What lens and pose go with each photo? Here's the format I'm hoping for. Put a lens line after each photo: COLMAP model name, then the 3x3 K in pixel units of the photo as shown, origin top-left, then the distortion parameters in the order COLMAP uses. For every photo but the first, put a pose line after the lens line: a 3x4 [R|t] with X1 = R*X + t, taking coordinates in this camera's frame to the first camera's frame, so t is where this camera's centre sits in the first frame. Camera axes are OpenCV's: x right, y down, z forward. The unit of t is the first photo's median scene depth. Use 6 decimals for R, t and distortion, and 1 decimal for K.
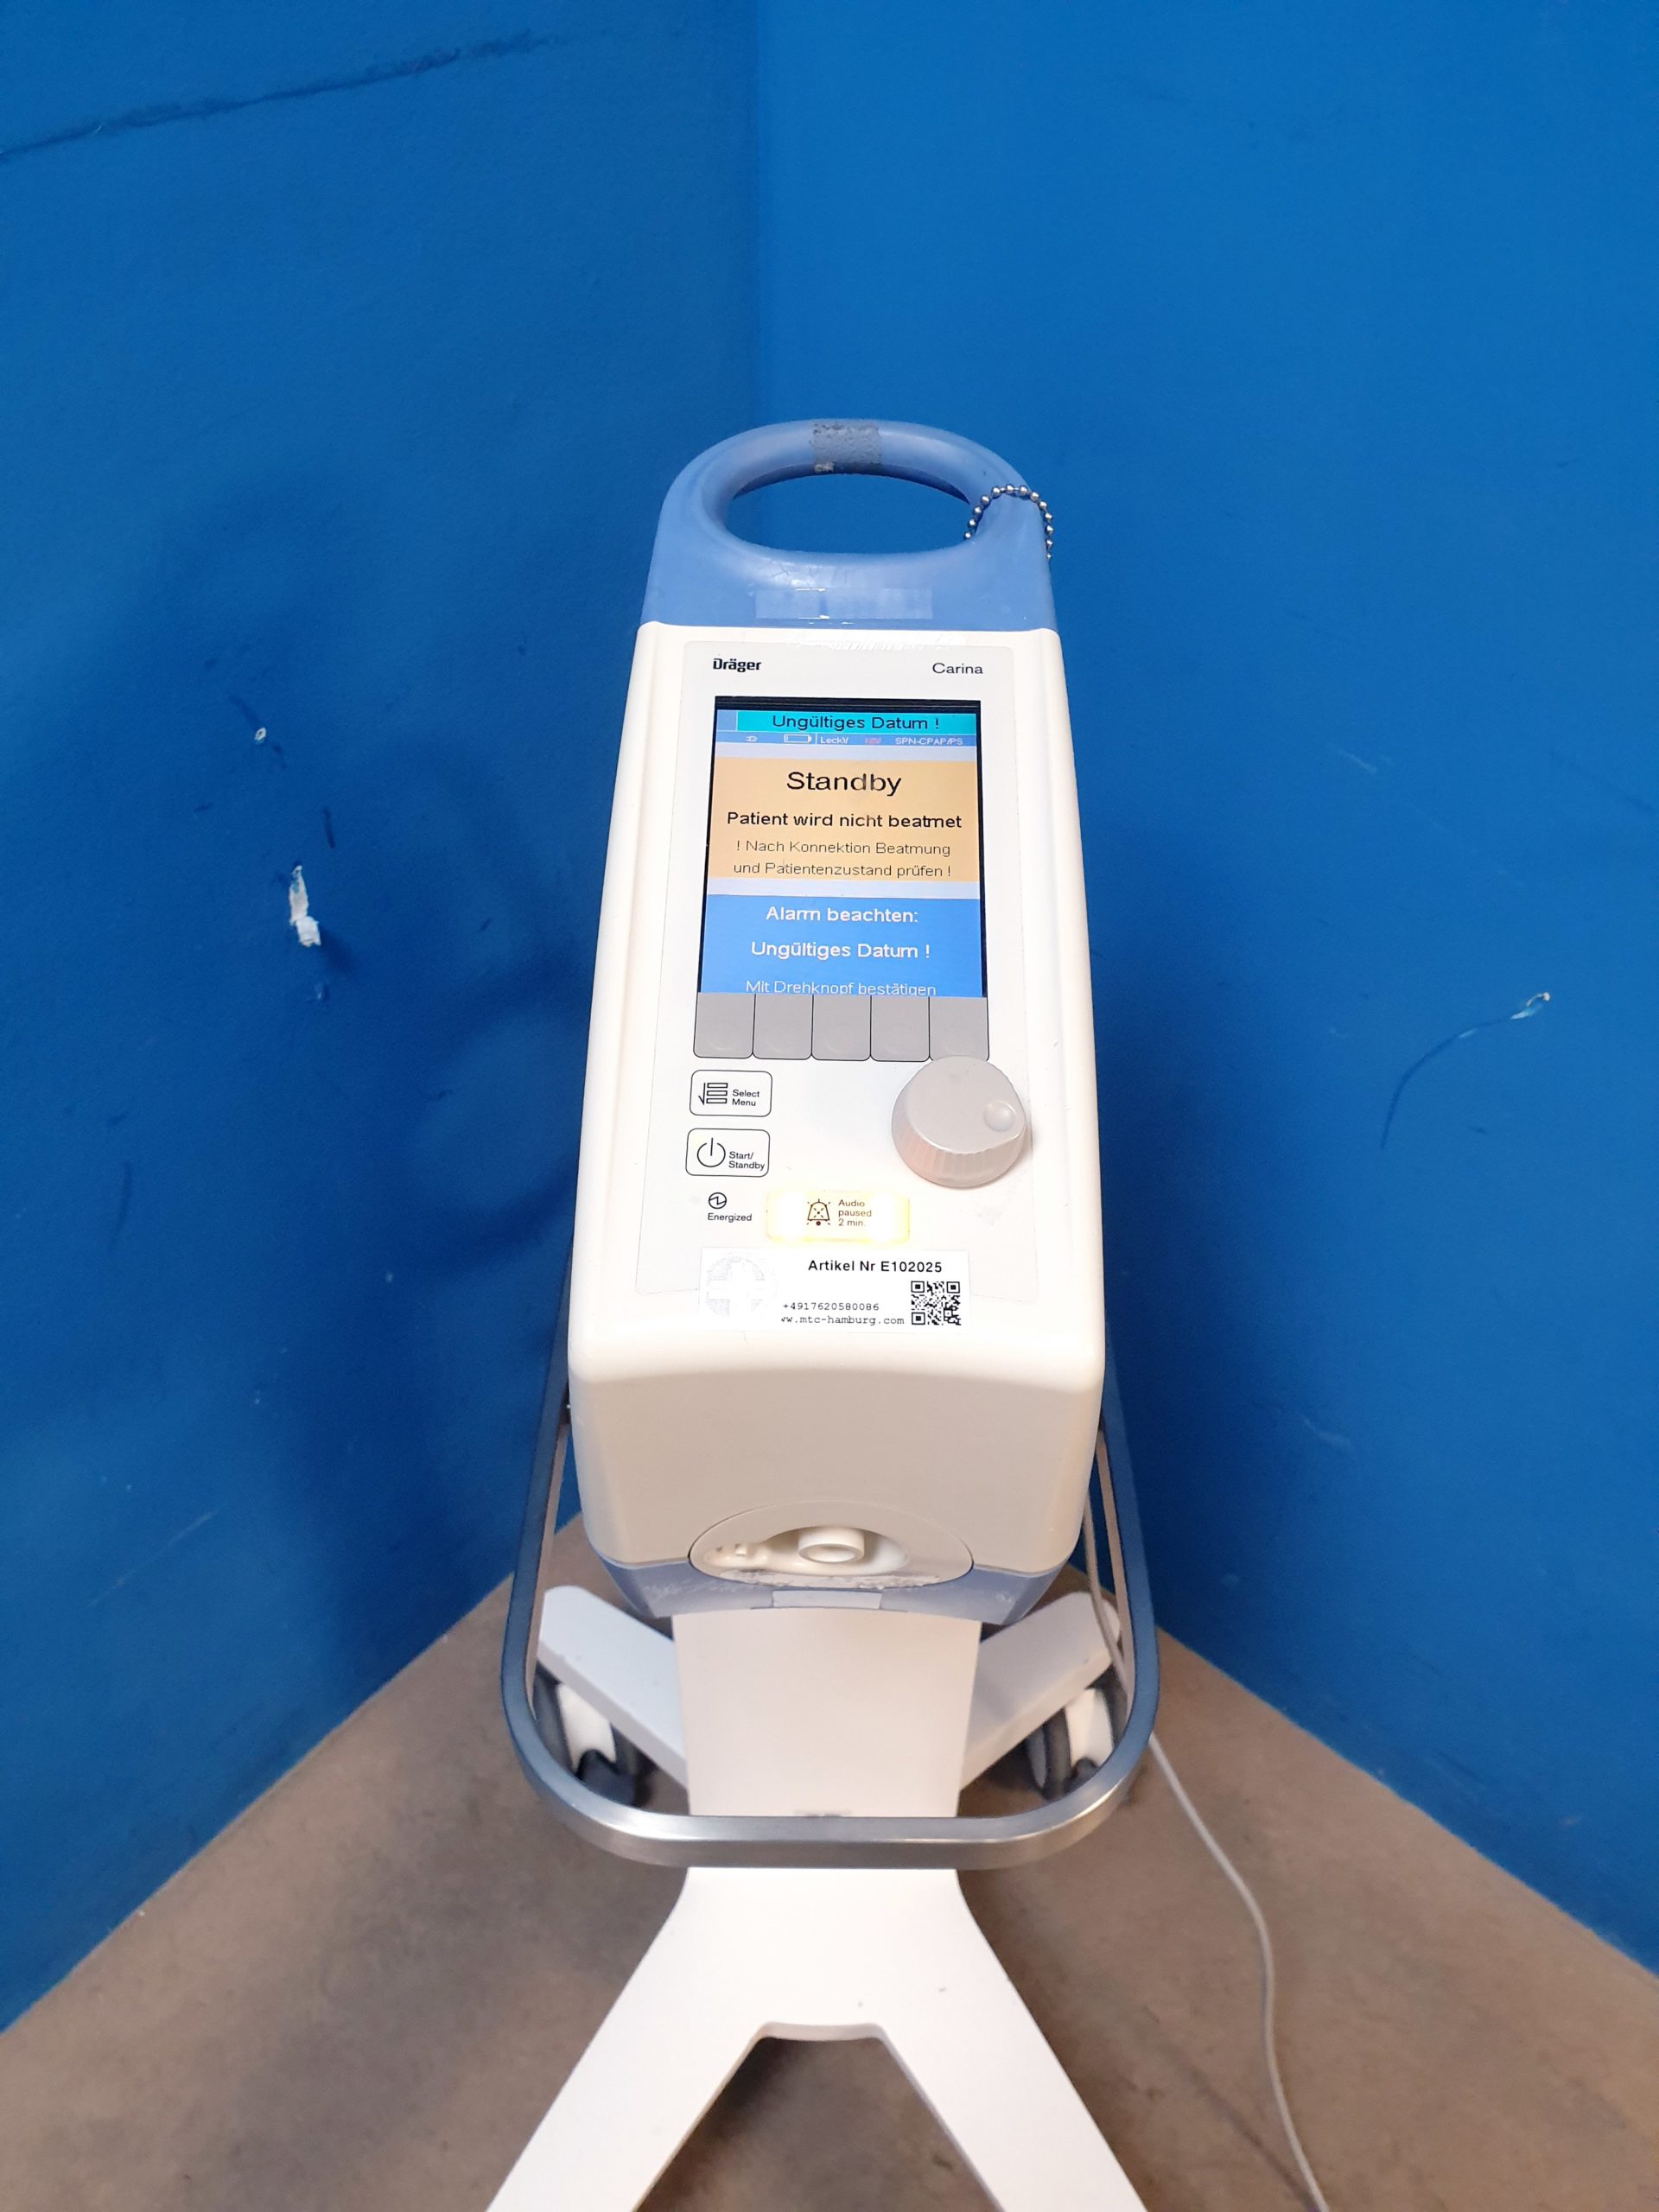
lens RADIAL K [[1738.5, 0, 822.2], [0, 1738.5, 1090.5], [0, 0, 1]] dist [-0.000235, -0.001901]
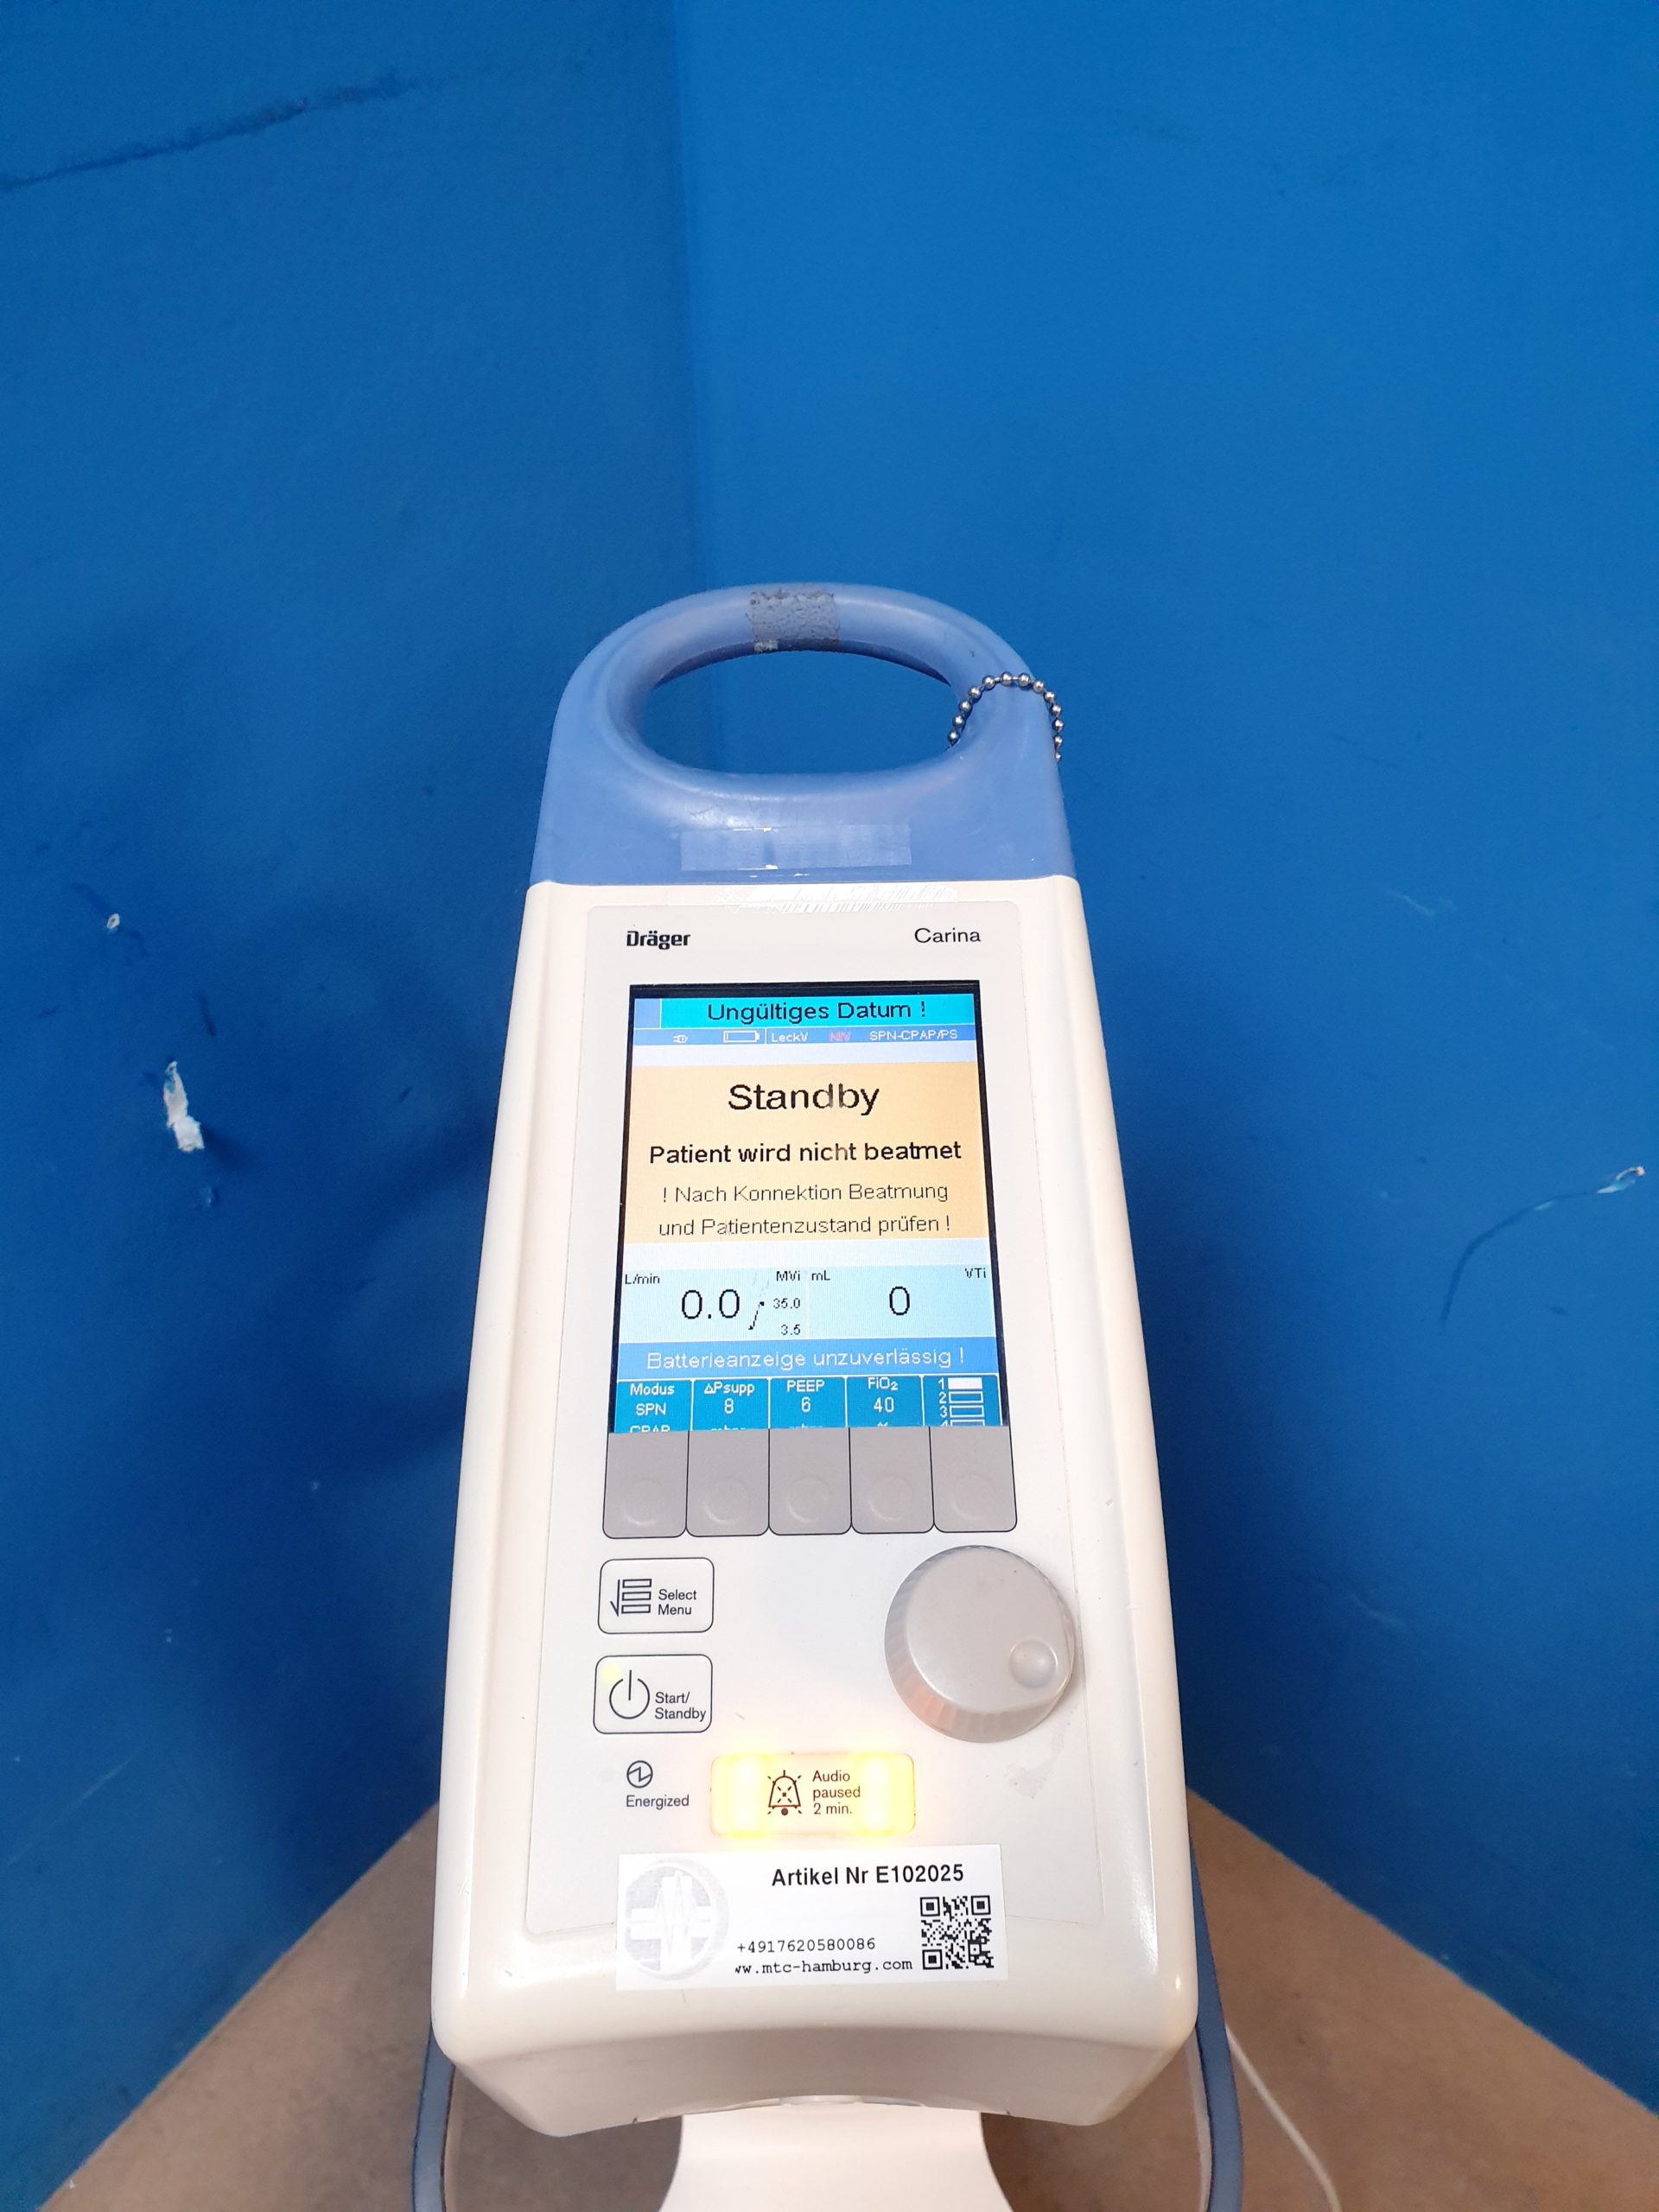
lens RADIAL K [[1745.7, 0, 829.5], [0, 1745.7, 1106.0], [0, 0, 1]] dist [0.008552, -0.004360]
pose [[0.999300, -0.035197, 0.012712, 0.013433], [0.035053, 0.999321, 0.011334, -0.174154], [-0.013102, -0.010880, 0.999855, 0.231848]]
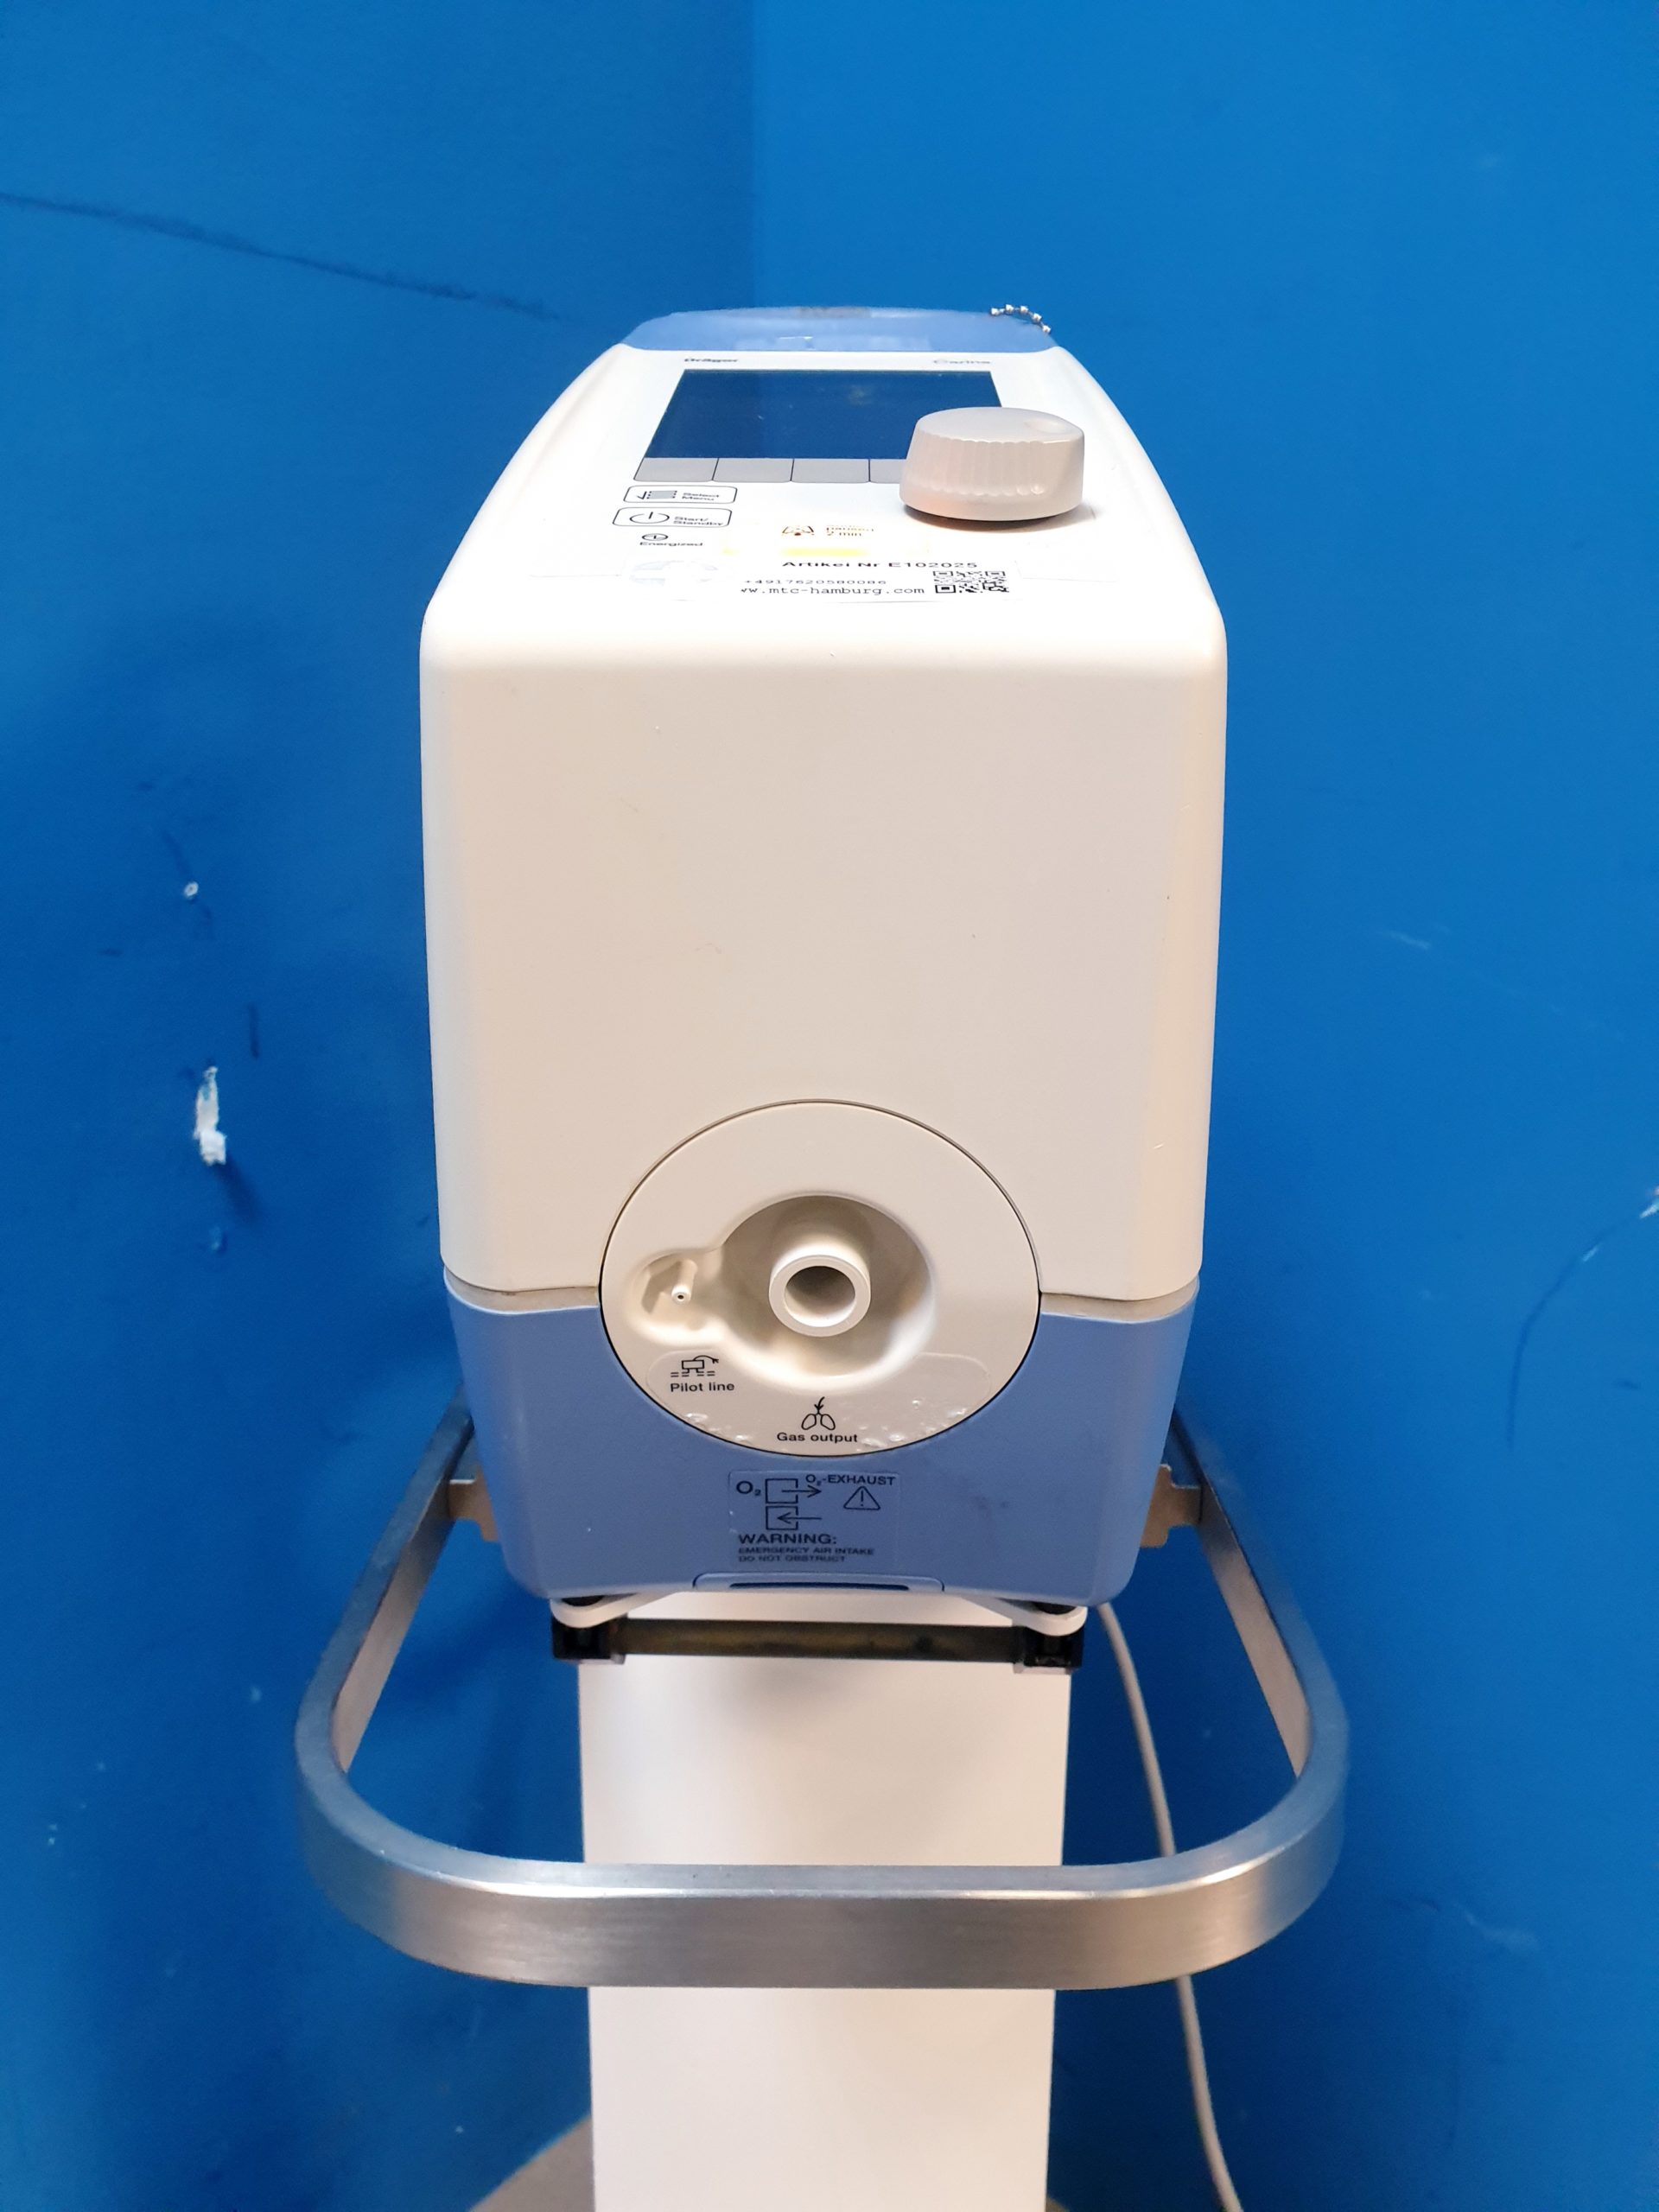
lens RADIAL K [[1738.5, 0, 822.2], [0, 1738.5, 1090.5], [0, 0, 1]] dist [-0.000235, -0.001901]
pose [[0.999995, -0.001912, 0.002313, 0.004437], [0.002778, 0.881135, -0.472856, 0.484741], [-0.001134, 0.472861, 0.881136, 0.387894]]
